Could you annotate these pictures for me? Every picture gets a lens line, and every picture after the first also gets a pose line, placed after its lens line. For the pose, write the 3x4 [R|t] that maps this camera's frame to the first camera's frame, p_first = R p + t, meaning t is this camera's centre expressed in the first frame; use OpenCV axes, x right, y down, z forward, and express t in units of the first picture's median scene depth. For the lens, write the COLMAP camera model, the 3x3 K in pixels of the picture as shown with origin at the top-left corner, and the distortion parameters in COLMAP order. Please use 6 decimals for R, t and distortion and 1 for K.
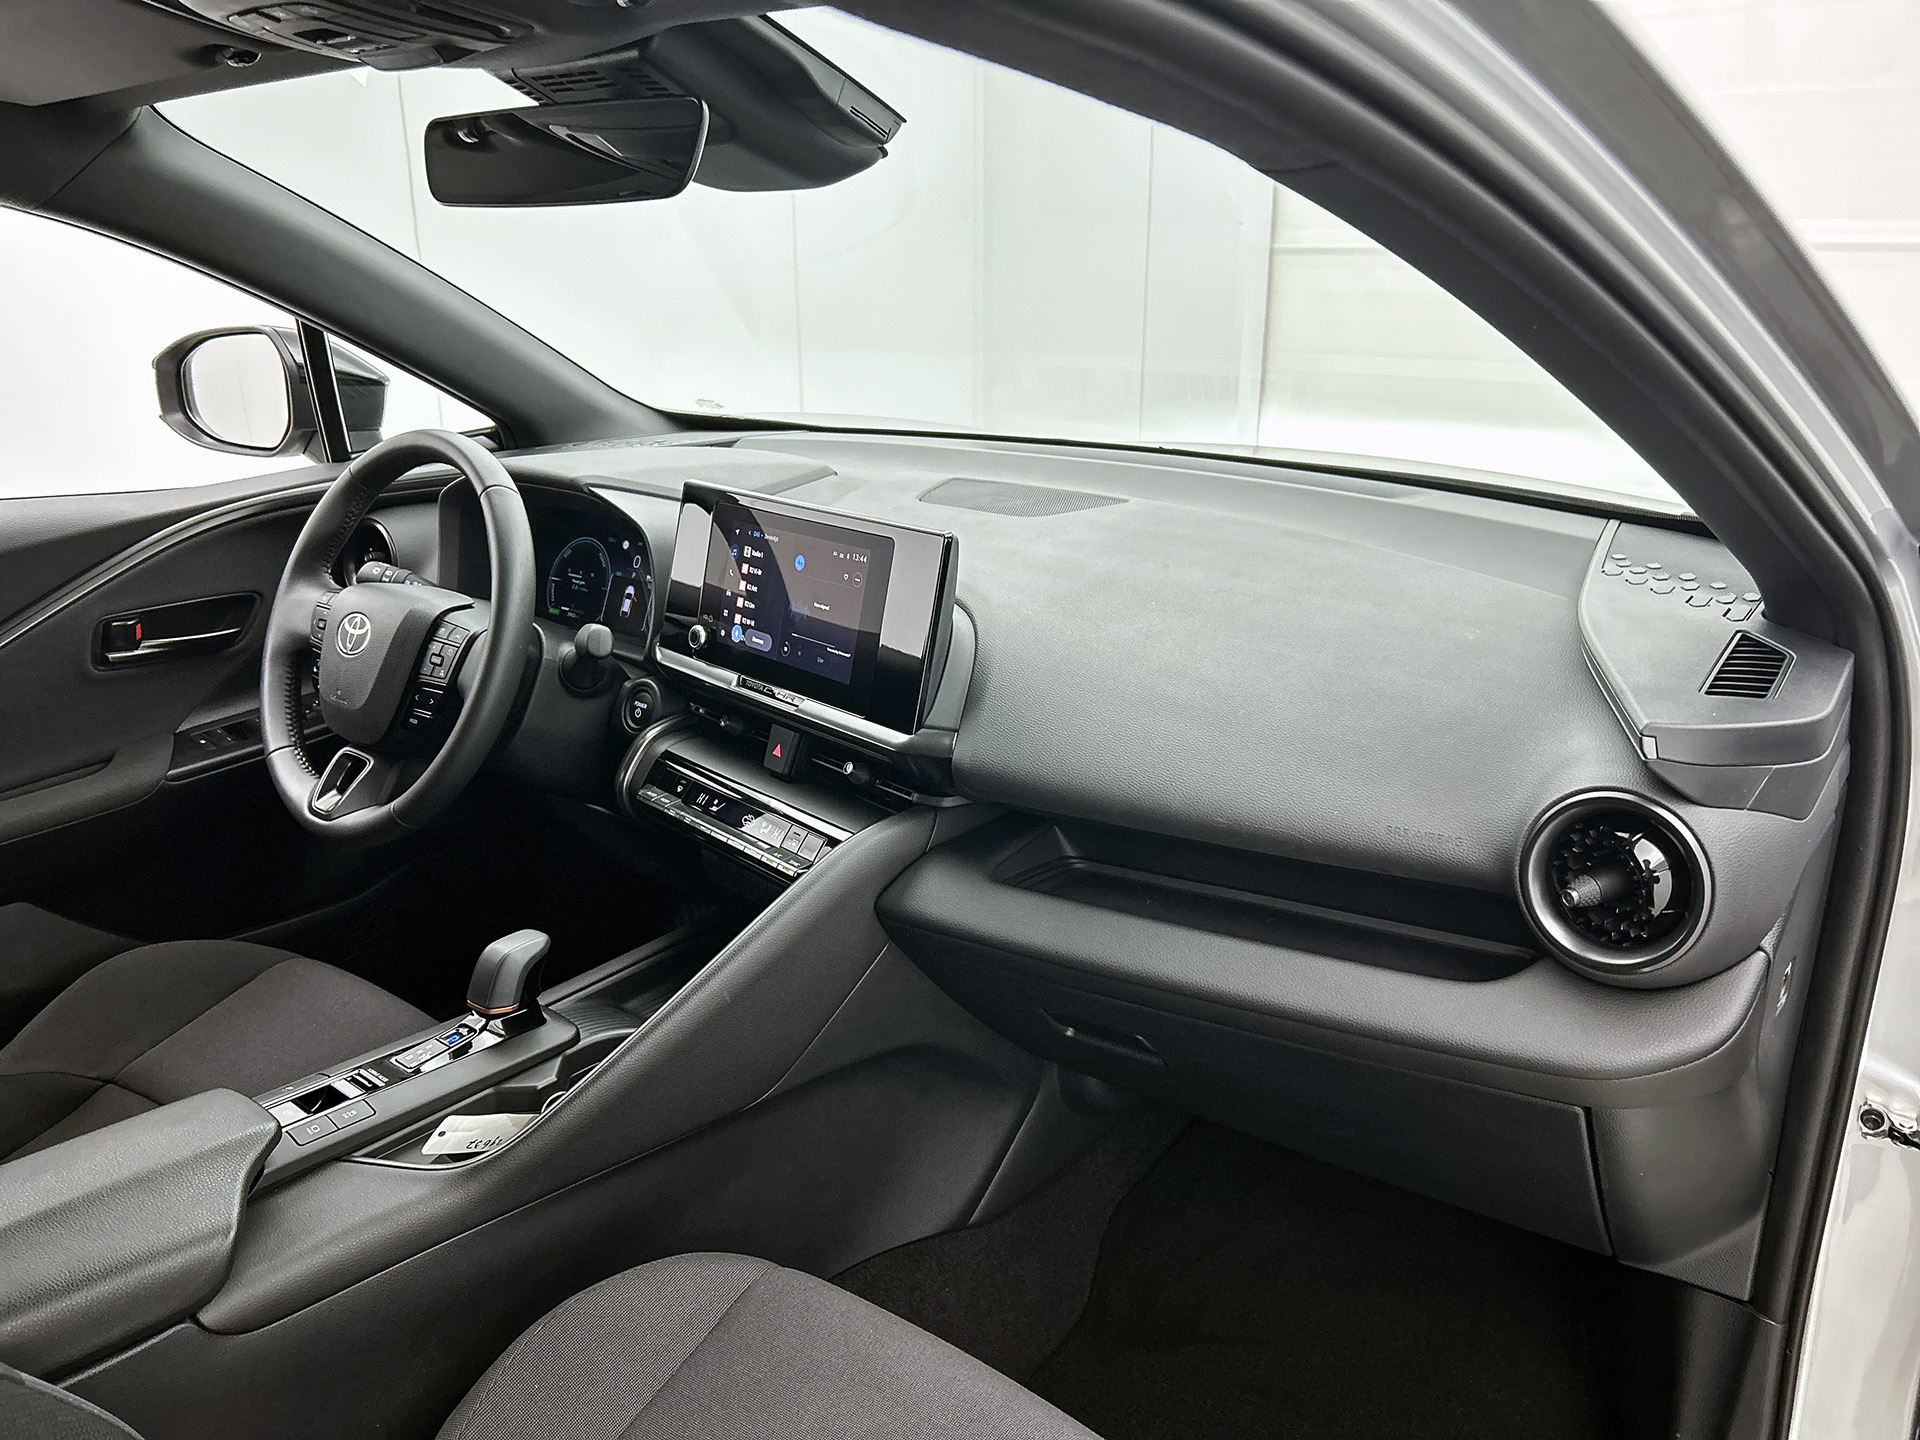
lens RADIAL K [[1412.8, 0, 955.2], [0, 1412.8, 736.5], [0, 0, 1]] dist [0.054840, -0.037718]
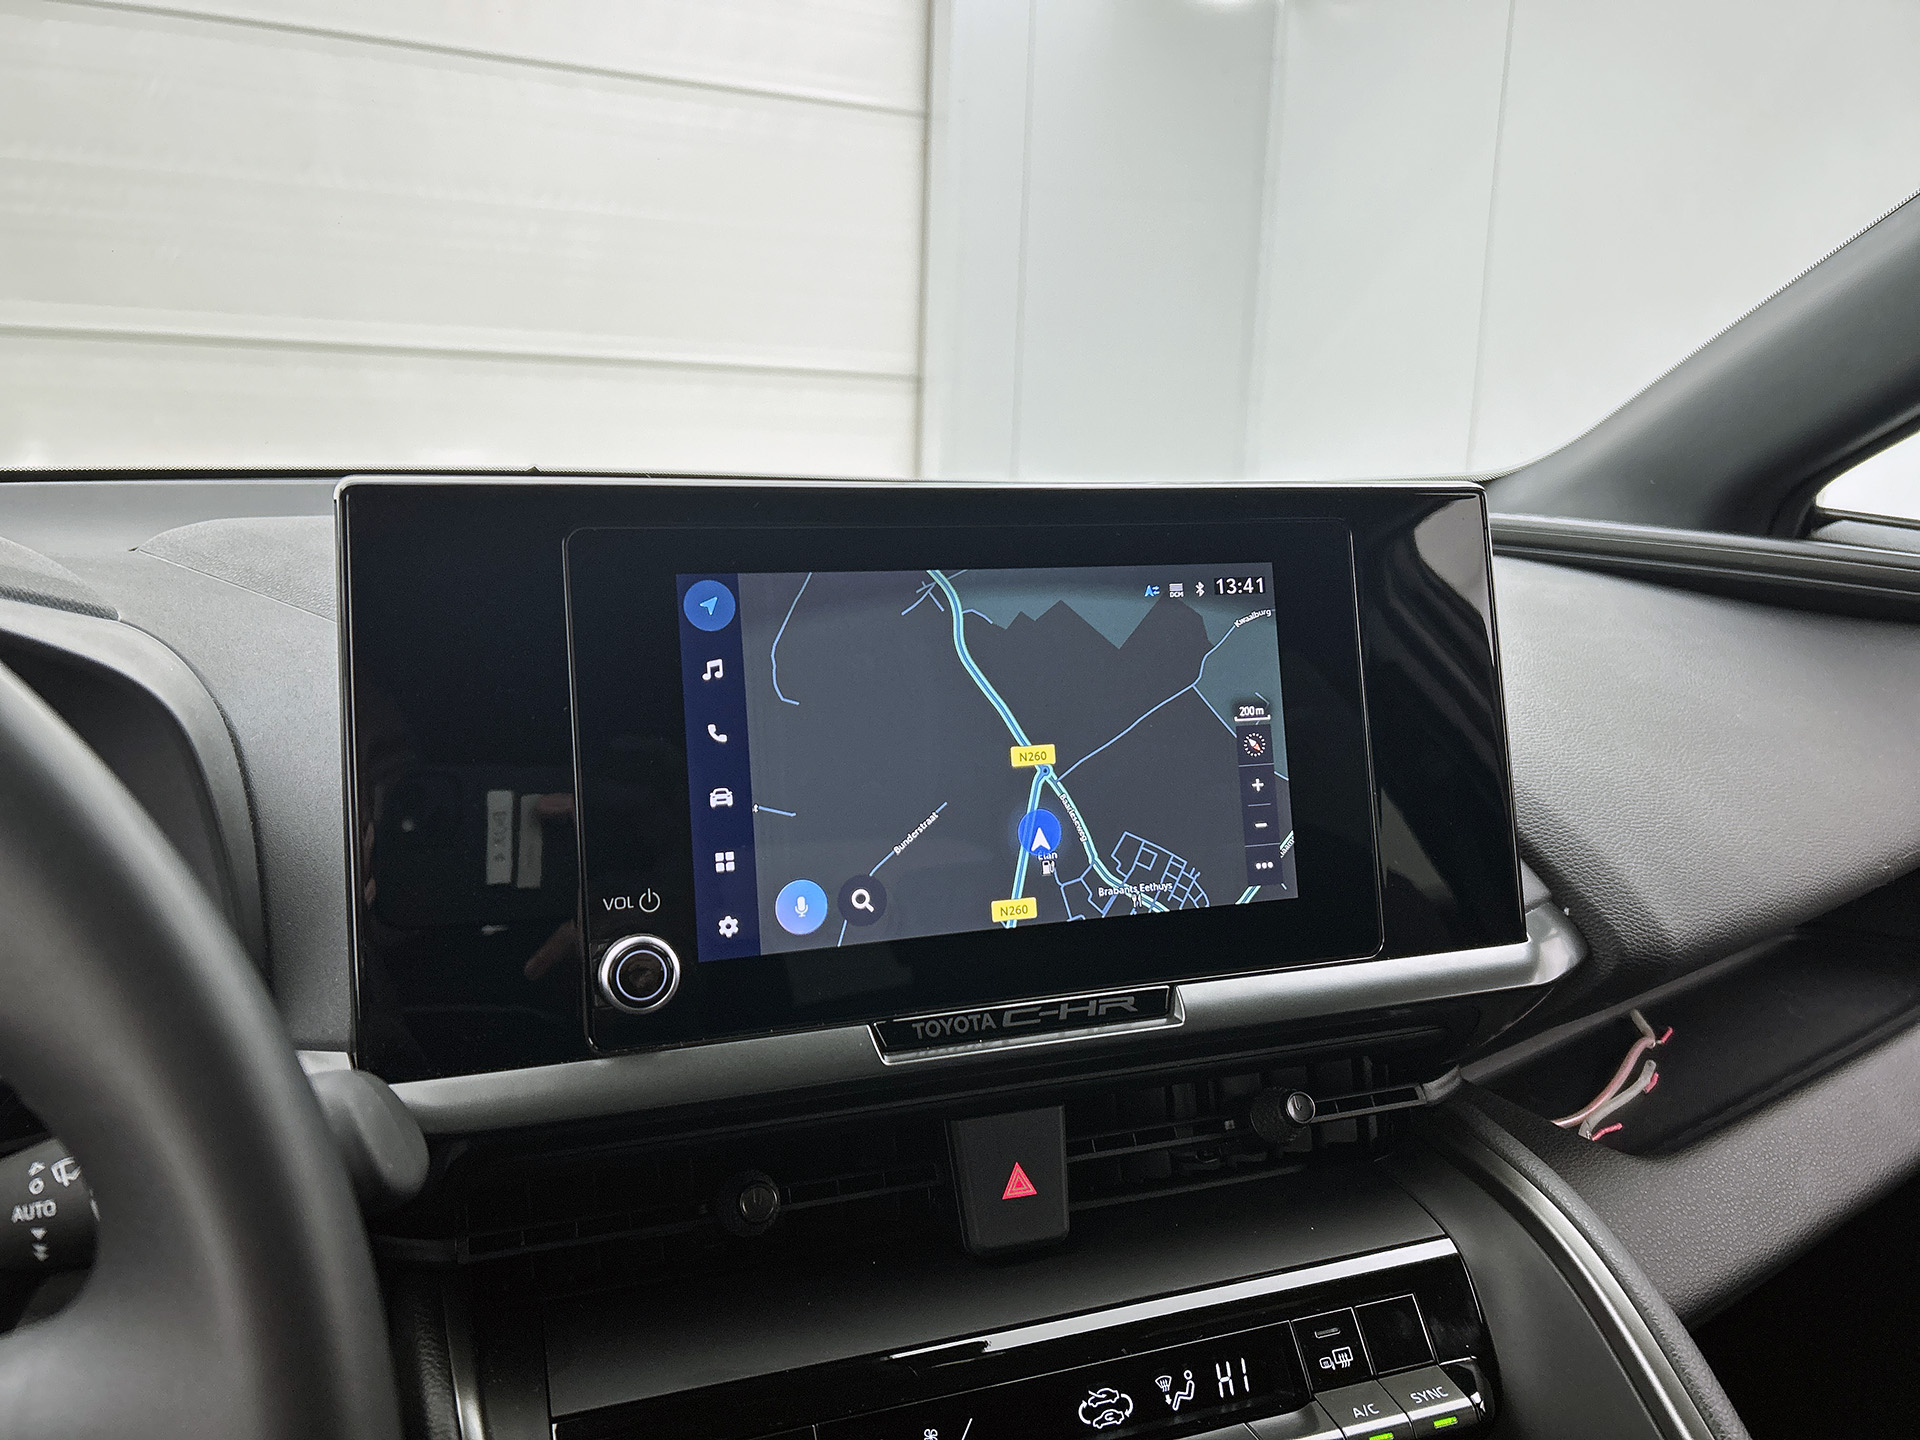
lens RADIAL K [[1472.8, 0, 965.8], [0, 1472.8, 706.3], [0, 0, 1]] dist [0.044367, -0.073082]
pose [[0.373335, -0.157589, 0.914214, -0.438825], [0.277296, 0.959369, 0.052134, -0.123518], [-0.885284, 0.234044, 0.401865, 0.819446]]
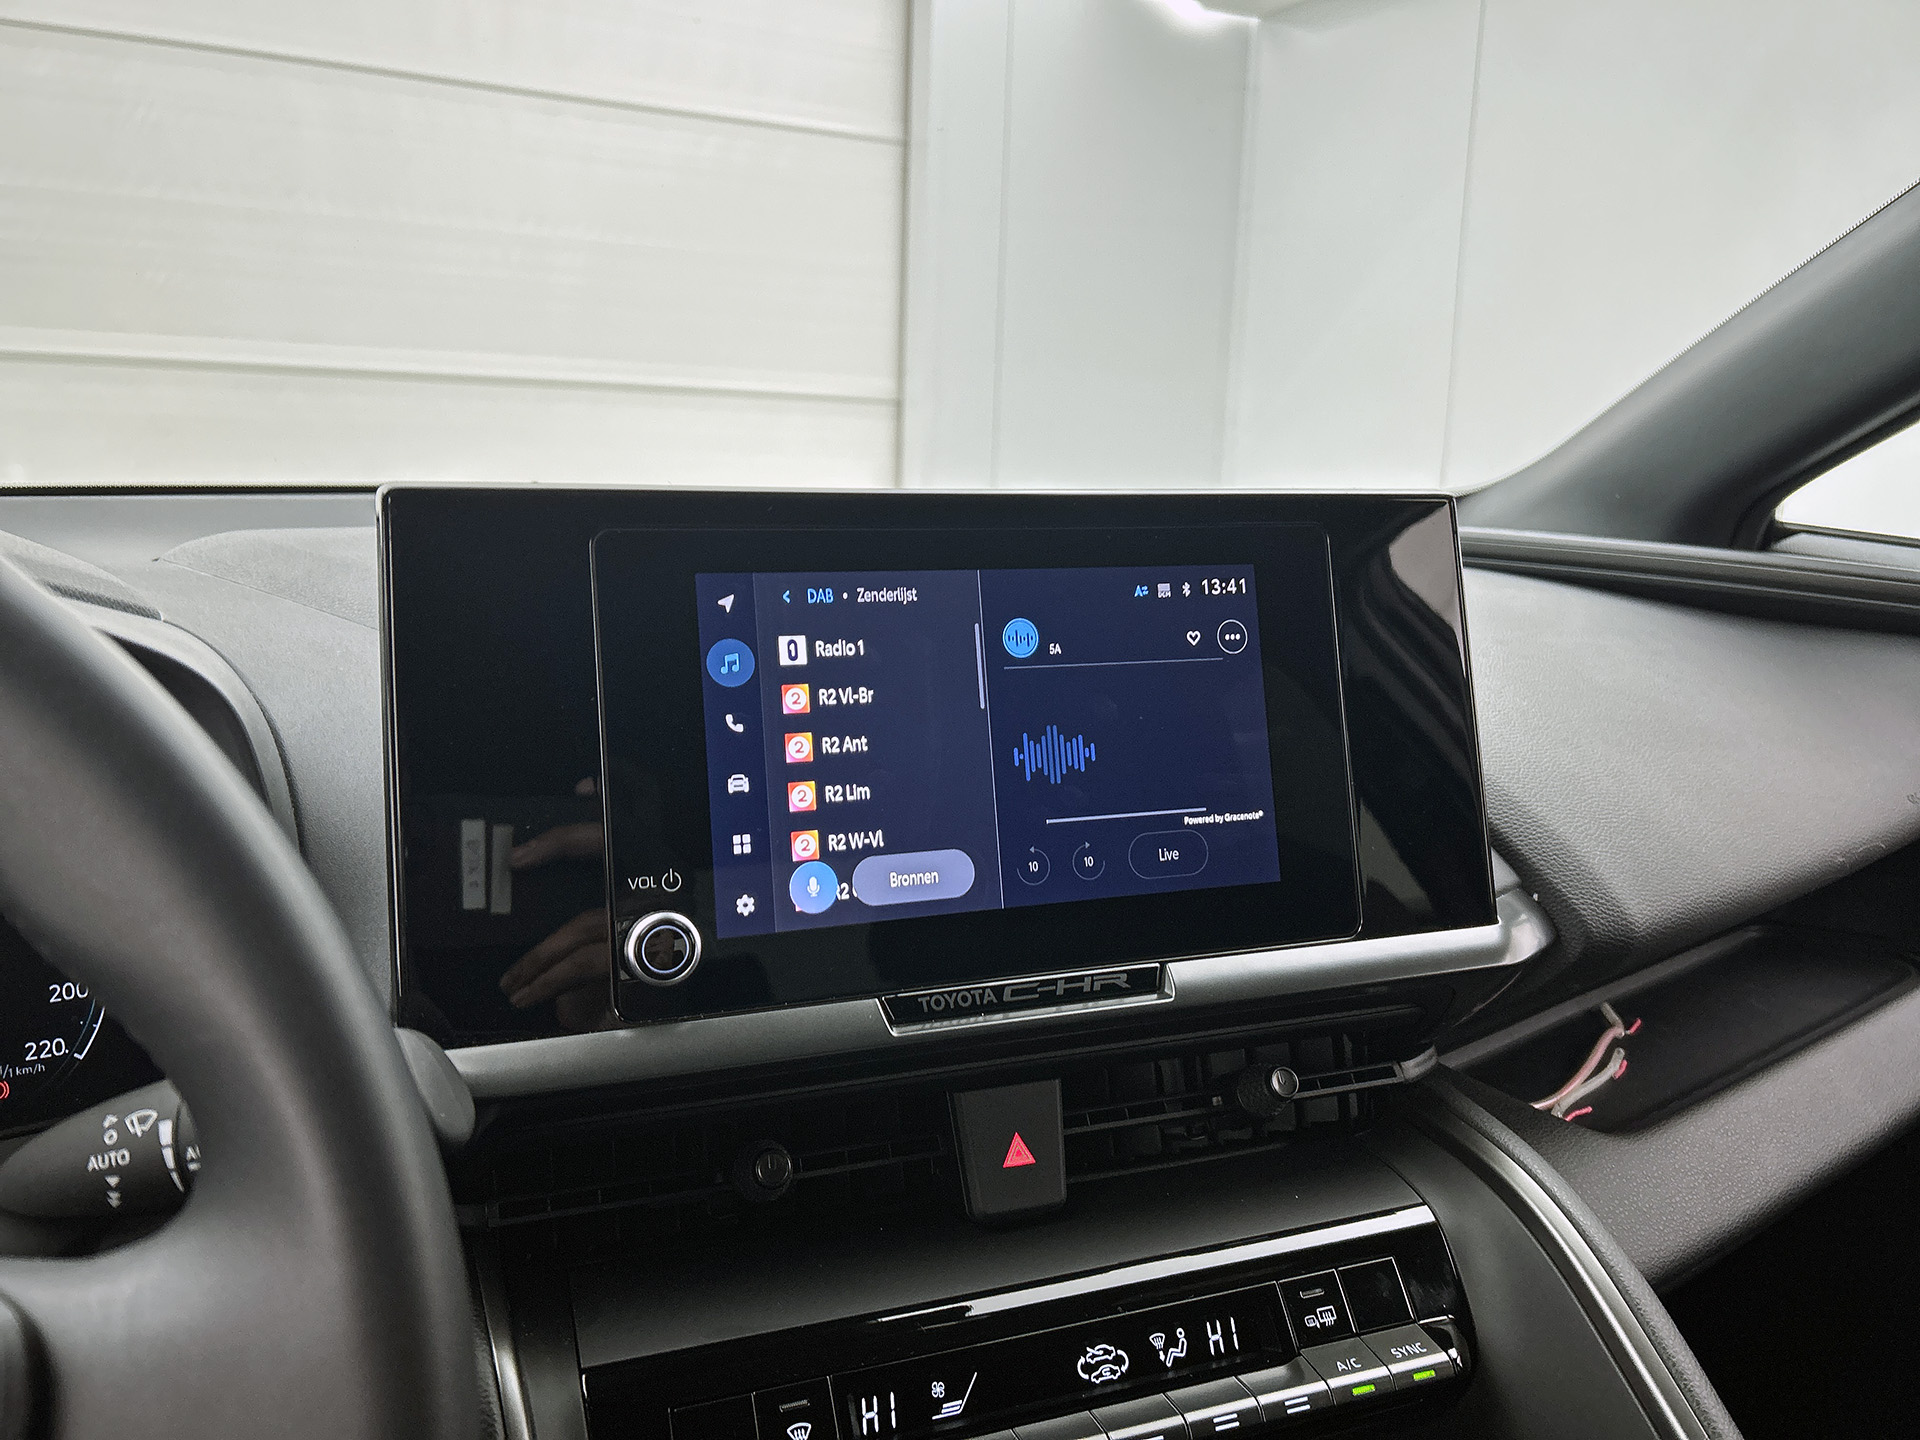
lens RADIAL K [[1472.8, 0, 960.4], [0, 1472.8, 700.0], [0, 0, 1]] dist [0.044367, -0.073082]
pose [[0.362643, -0.140513, 0.921274, -0.461253], [0.280035, 0.959311, 0.036084, -0.118853], [-0.888859, 0.244904, 0.387236, 0.818026]]
